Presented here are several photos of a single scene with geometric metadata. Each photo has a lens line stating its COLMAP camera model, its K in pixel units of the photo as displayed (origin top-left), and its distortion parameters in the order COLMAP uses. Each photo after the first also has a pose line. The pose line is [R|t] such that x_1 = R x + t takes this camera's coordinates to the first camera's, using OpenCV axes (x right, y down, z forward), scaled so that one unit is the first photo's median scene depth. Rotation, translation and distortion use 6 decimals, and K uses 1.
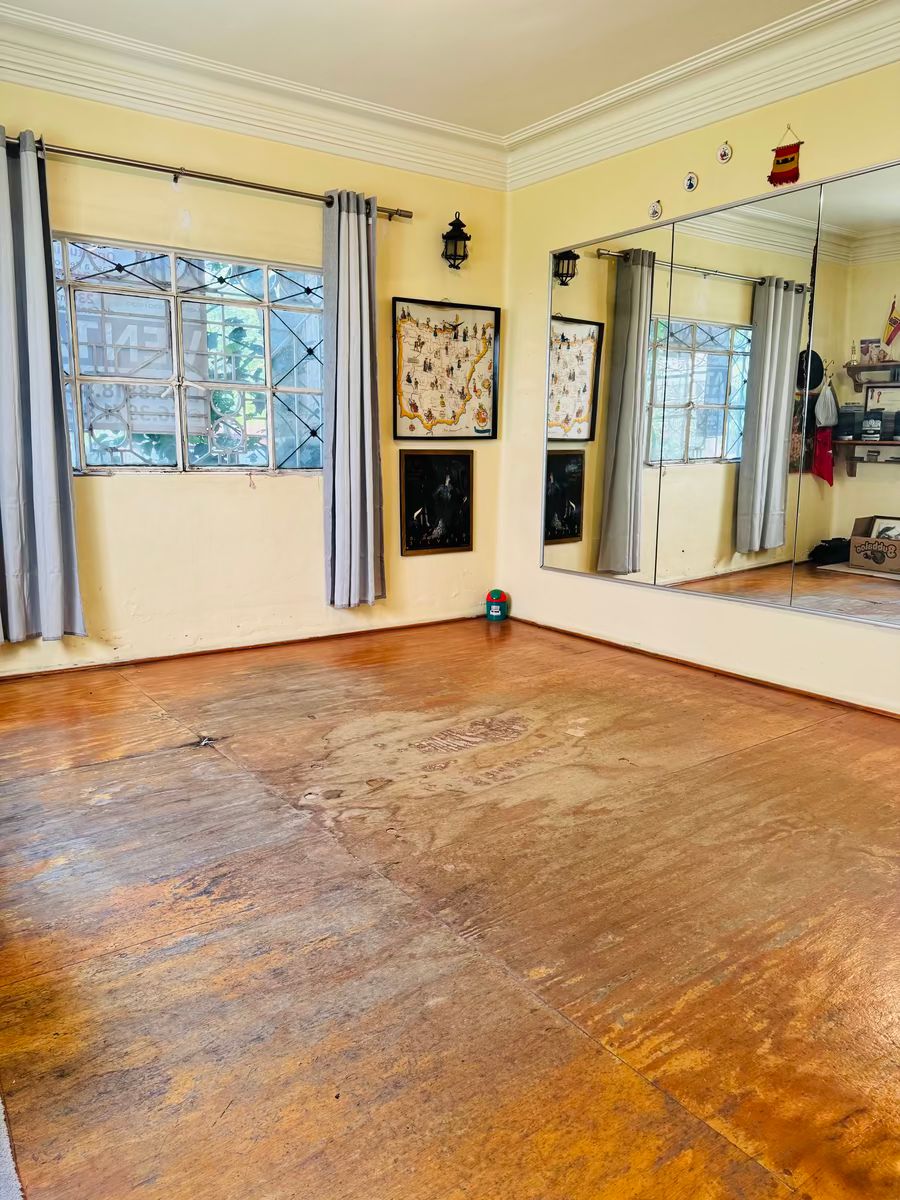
lens RADIAL K [[842.7, 0, 451.7], [0, 842.7, 599.3], [0, 0, 1]] dist [0.065296, -0.084931]
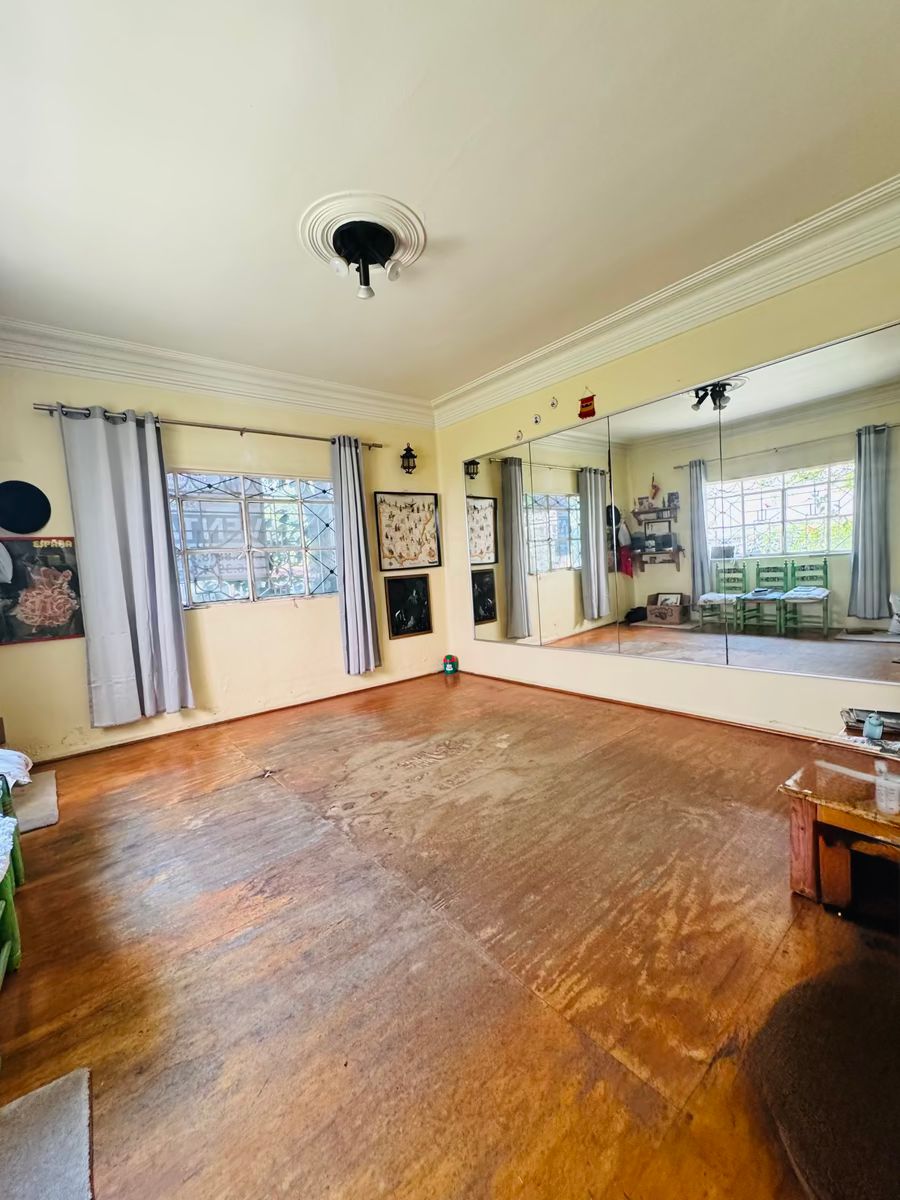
lens RADIAL K [[483.4, 0, 454.3], [0, 483.4, 601.2], [0, 0, 1]] dist [-0.000596, 0.001270]
pose [[0.995016, -0.077422, 0.062845, 0.023317], [0.083760, 0.990893, -0.105424, -0.028641], [-0.054111, 0.110163, 0.992439, 0.065476]]
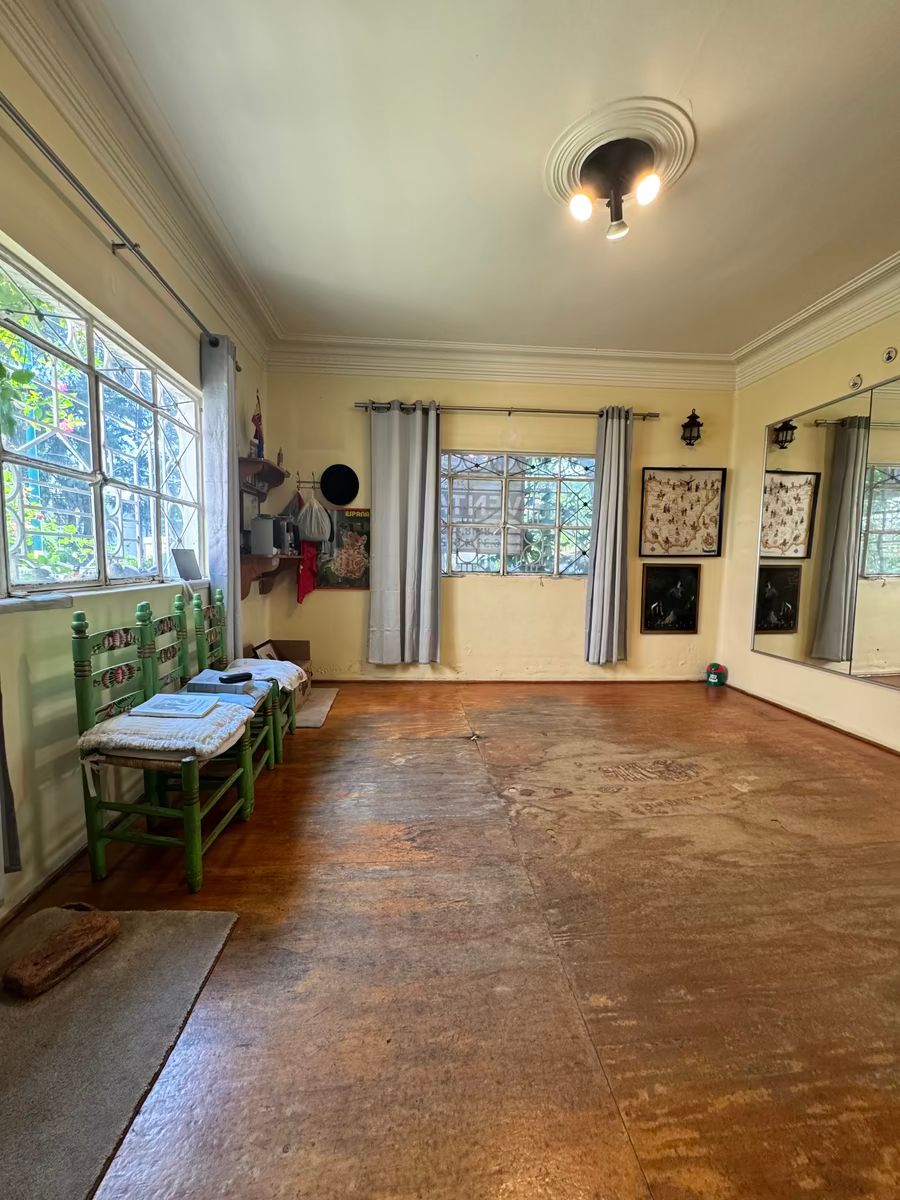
lens RADIAL K [[483.4, 0, 448.2], [0, 483.4, 599.5], [0, 0, 1]] dist [-0.000596, 0.001270]
pose [[0.860271, 0.046194, -0.507740, 0.143165], [-0.097706, 0.992366, -0.075261, -0.025078], [0.500387, 0.114354, 0.858217, 0.155433]]
